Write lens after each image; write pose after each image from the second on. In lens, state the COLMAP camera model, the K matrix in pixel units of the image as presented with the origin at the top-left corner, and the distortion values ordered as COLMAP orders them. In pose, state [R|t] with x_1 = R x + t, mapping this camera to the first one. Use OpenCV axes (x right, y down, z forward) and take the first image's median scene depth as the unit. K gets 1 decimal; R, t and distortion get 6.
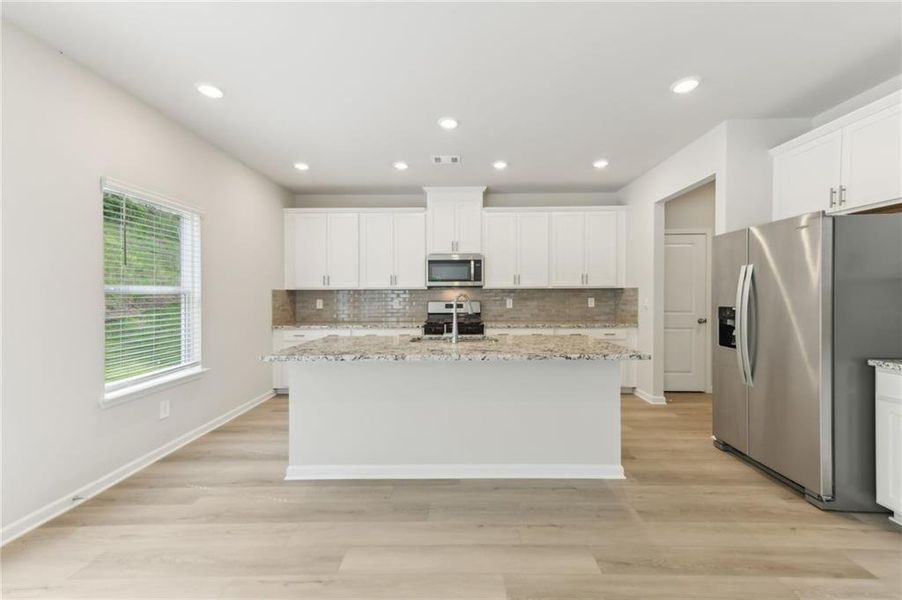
lens RADIAL K [[359.2, 0, 458.4], [0, 359.2, 298.7], [0, 0, 1]] dist [0.017762, -0.000749]
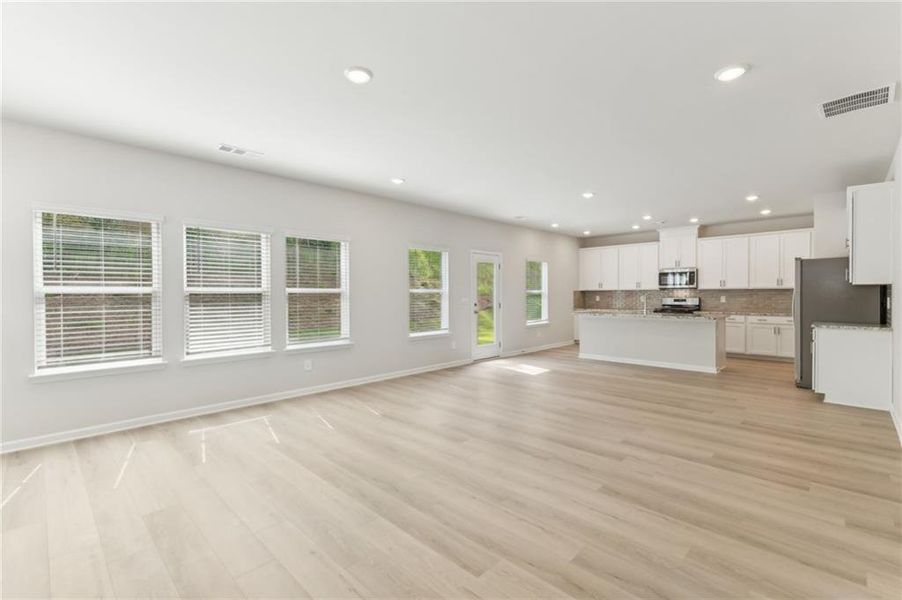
lens RADIAL K [[414.2, 0, 455.1], [0, 414.2, 297.2], [0, 0, 1]] dist [0.027304, -0.003205]
pose [[0.731247, 0.006564, -0.682081, 0.815657], [-0.007125, 0.999973, 0.001984, 0.015515], [0.682075, 0.003409, 0.731274, -1.611070]]
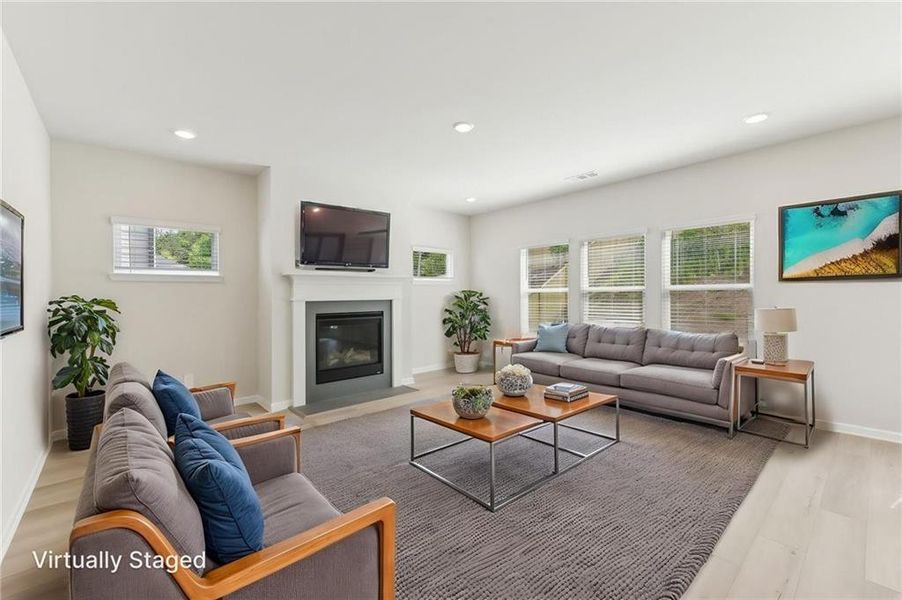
lens RADIAL K [[368.0, 0, 450.9], [0, 368.0, 289.8], [0, 0, 1]] dist [0.033166, 0.000287]
pose [[-0.772343, 0.004556, -0.635189, 0.660387], [0.006463, 0.999979, -0.000685, -0.009499], [0.635173, -0.004635, -0.772356, 0.489094]]
